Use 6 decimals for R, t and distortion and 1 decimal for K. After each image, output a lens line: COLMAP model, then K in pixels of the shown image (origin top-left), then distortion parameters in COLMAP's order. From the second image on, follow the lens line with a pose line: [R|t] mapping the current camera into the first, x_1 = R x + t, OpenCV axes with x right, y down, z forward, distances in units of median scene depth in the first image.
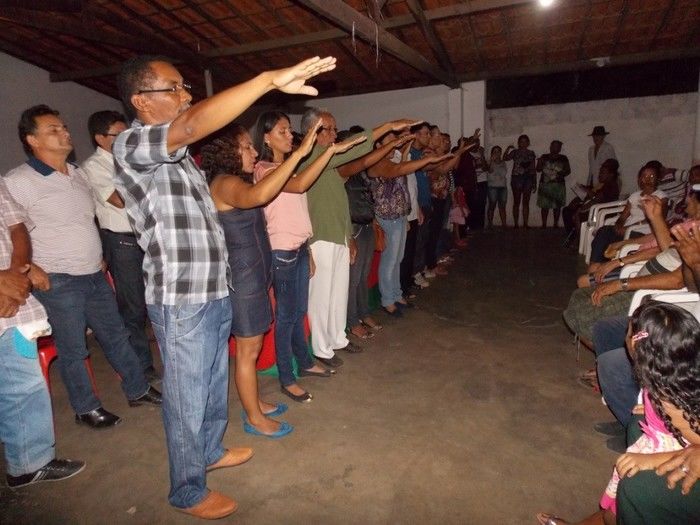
lens RADIAL K [[478.6, 0, 350.0], [0, 478.6, 262.5], [0, 0, 1]] dist [0.000418, 0.001133]
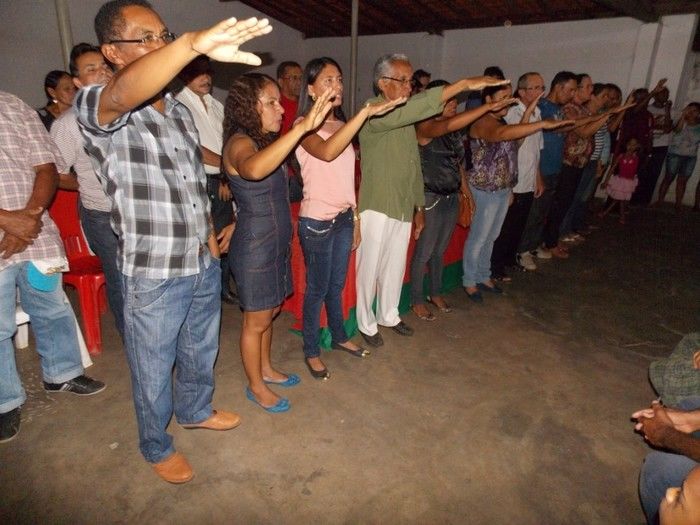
lens RADIAL K [[478.6, 0, 350.0], [0, 478.6, 262.5], [0, 0, 1]] dist [0.000418, 0.001133]
pose [[0.932294, 0.196980, -0.303358, 0.180729], [-0.150743, 0.973990, 0.169174, -0.092515], [0.328792, -0.111991, 0.937739, 0.137297]]
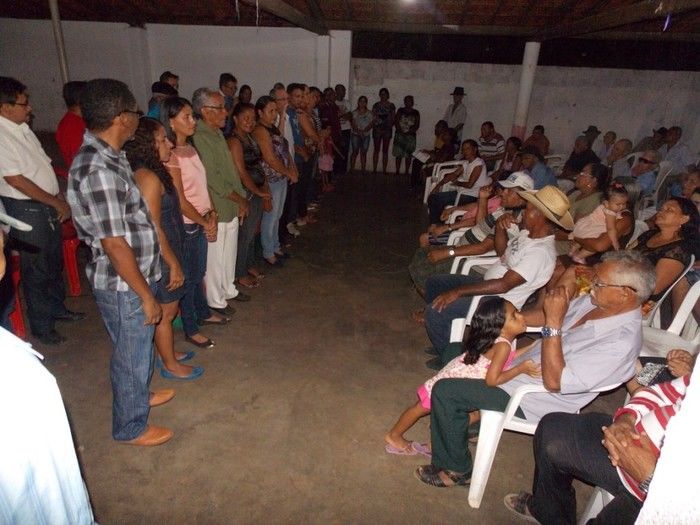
lens RADIAL K [[488.2, 0, 373.1], [0, 488.2, 262.1], [0, 0, 1]] dist [-0.003942, 0.167447]
pose [[0.941493, -0.015510, 0.336675, -0.103655], [-0.038772, 0.987324, 0.153908, -0.113538], [-0.334794, -0.157957, 0.928958, -0.223944]]
